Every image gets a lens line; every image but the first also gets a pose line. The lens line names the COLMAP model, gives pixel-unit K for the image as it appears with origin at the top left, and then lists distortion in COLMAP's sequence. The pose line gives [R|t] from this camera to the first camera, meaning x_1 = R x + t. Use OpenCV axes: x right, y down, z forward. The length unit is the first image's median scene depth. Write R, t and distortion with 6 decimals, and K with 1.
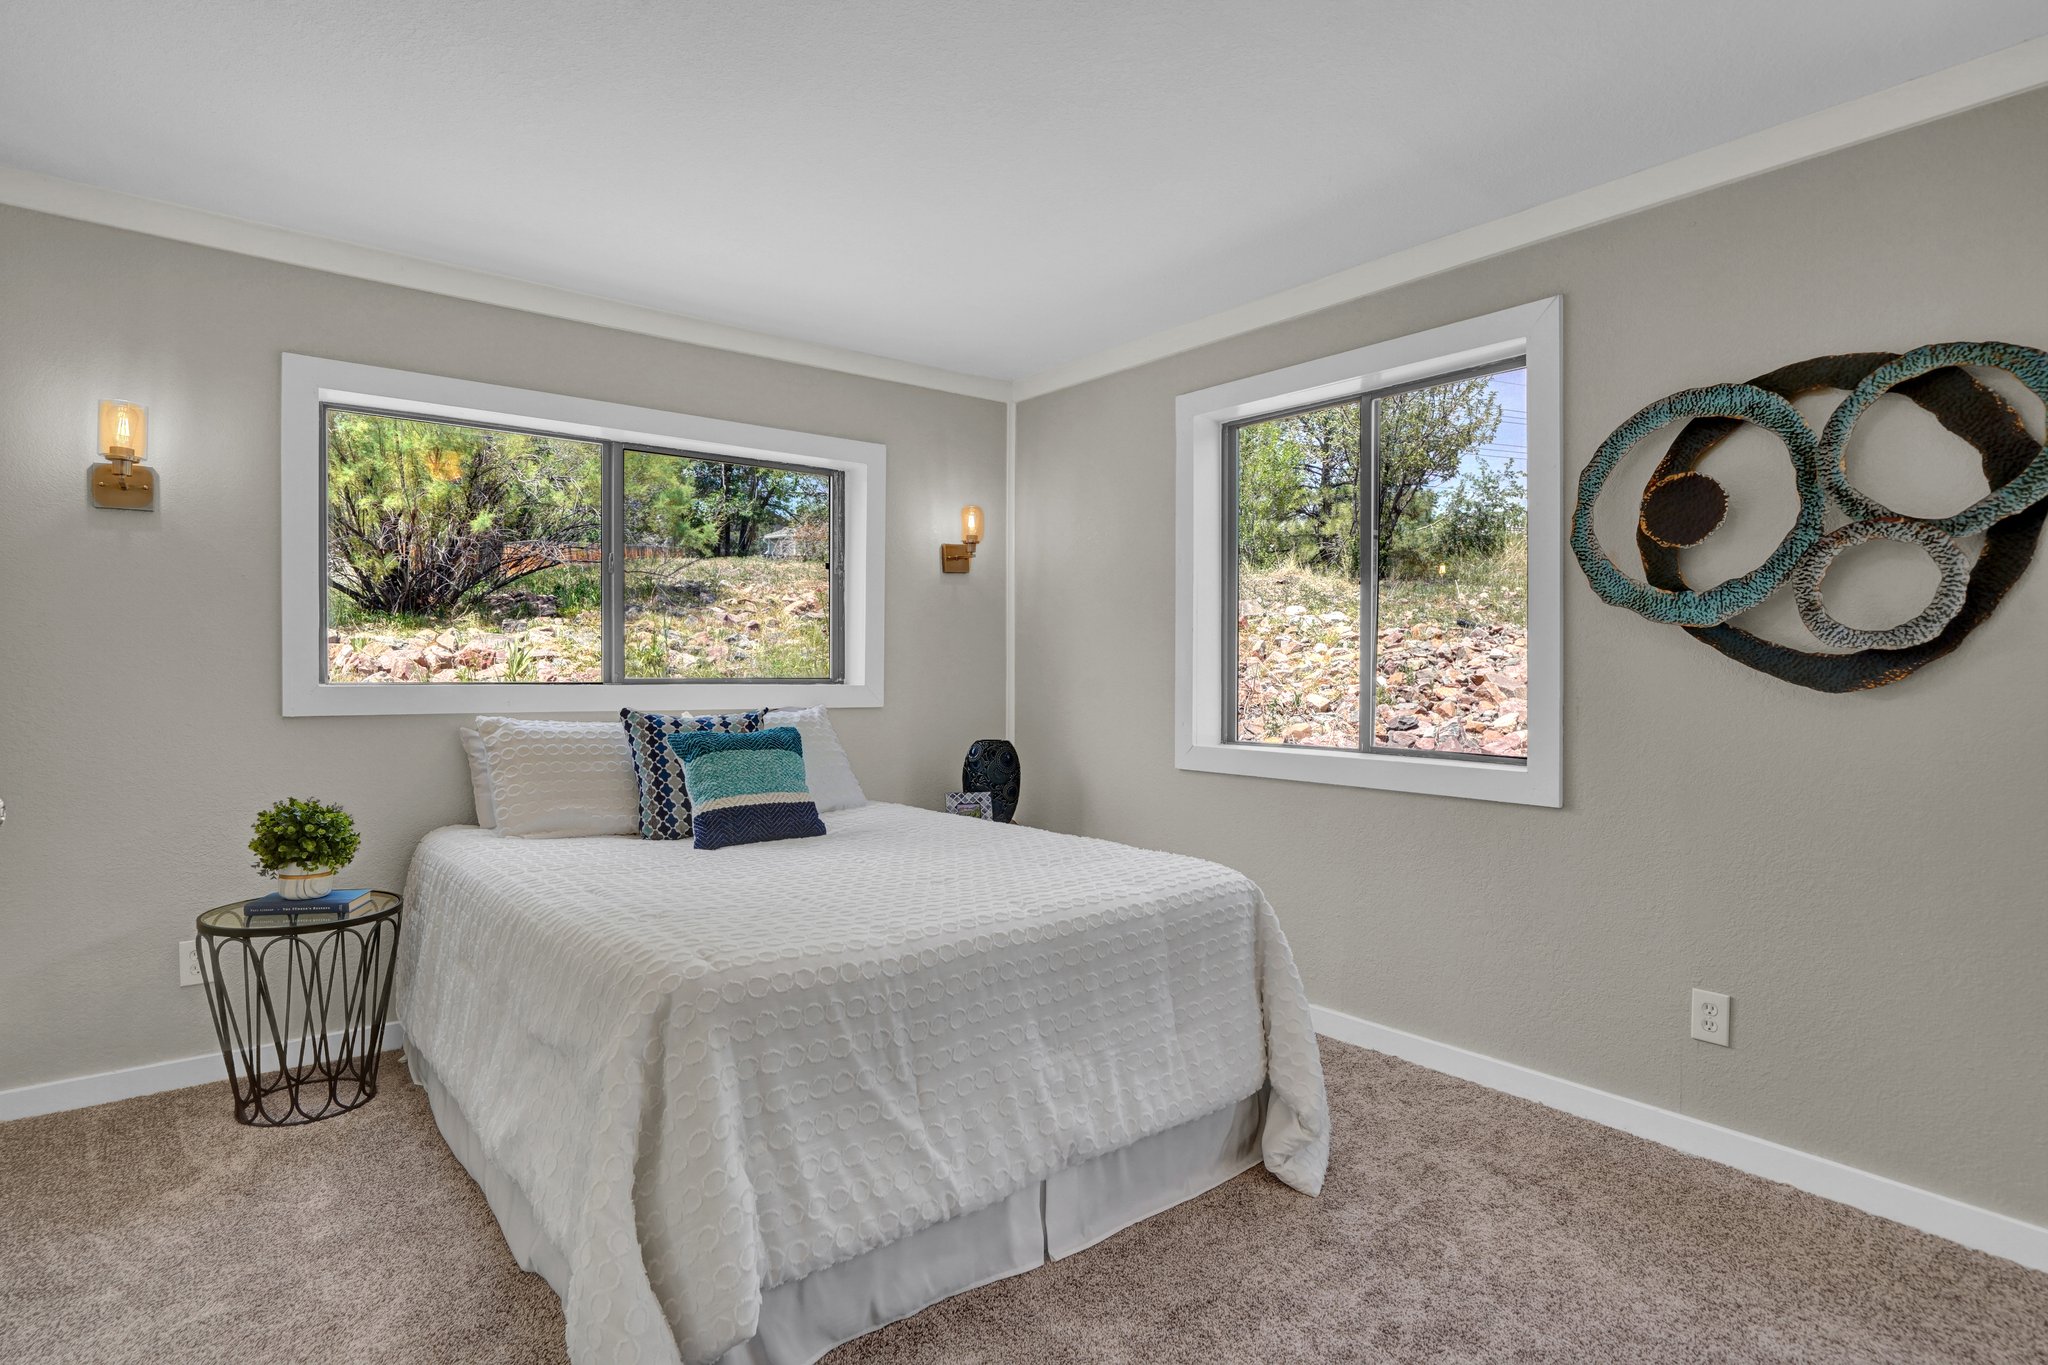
lens RADIAL K [[1065.0, 0, 1016.6], [0, 1065.0, 675.1], [0, 0, 1]] dist [-0.042012, 0.000271]
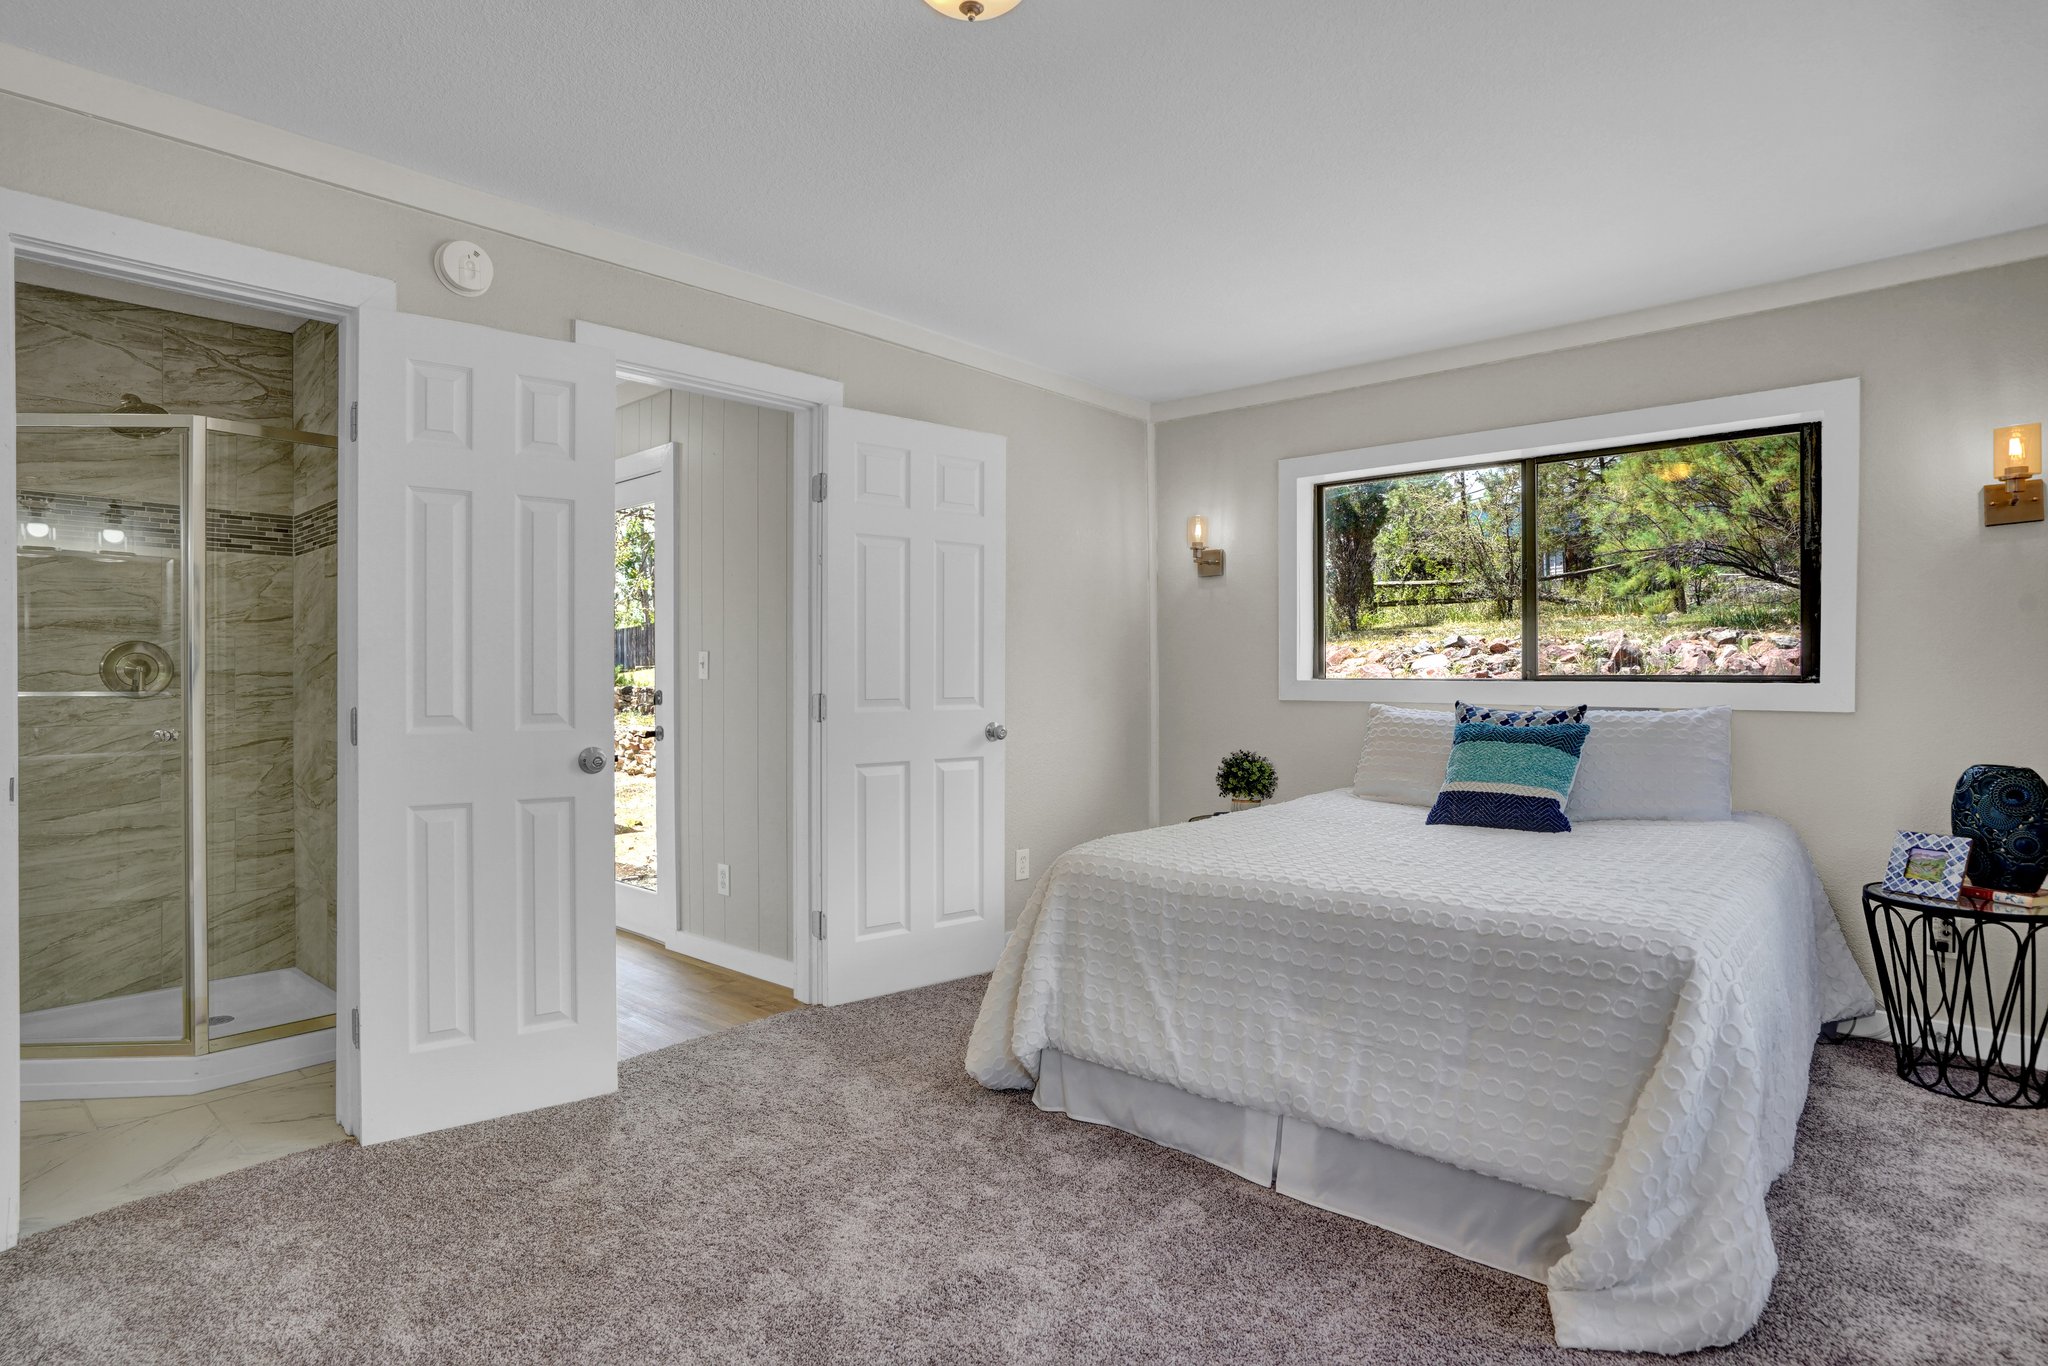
lens RADIAL K [[1055.3, 0, 1019.2], [0, 1055.3, 685.9], [0, 0, 1]] dist [-0.047706, 0.021127]
pose [[0.150876, 0.009820, -0.988504, 0.717596], [-0.002038, 0.999952, 0.009622, 0.005248], [0.988551, 0.000562, 0.150889, 0.369860]]
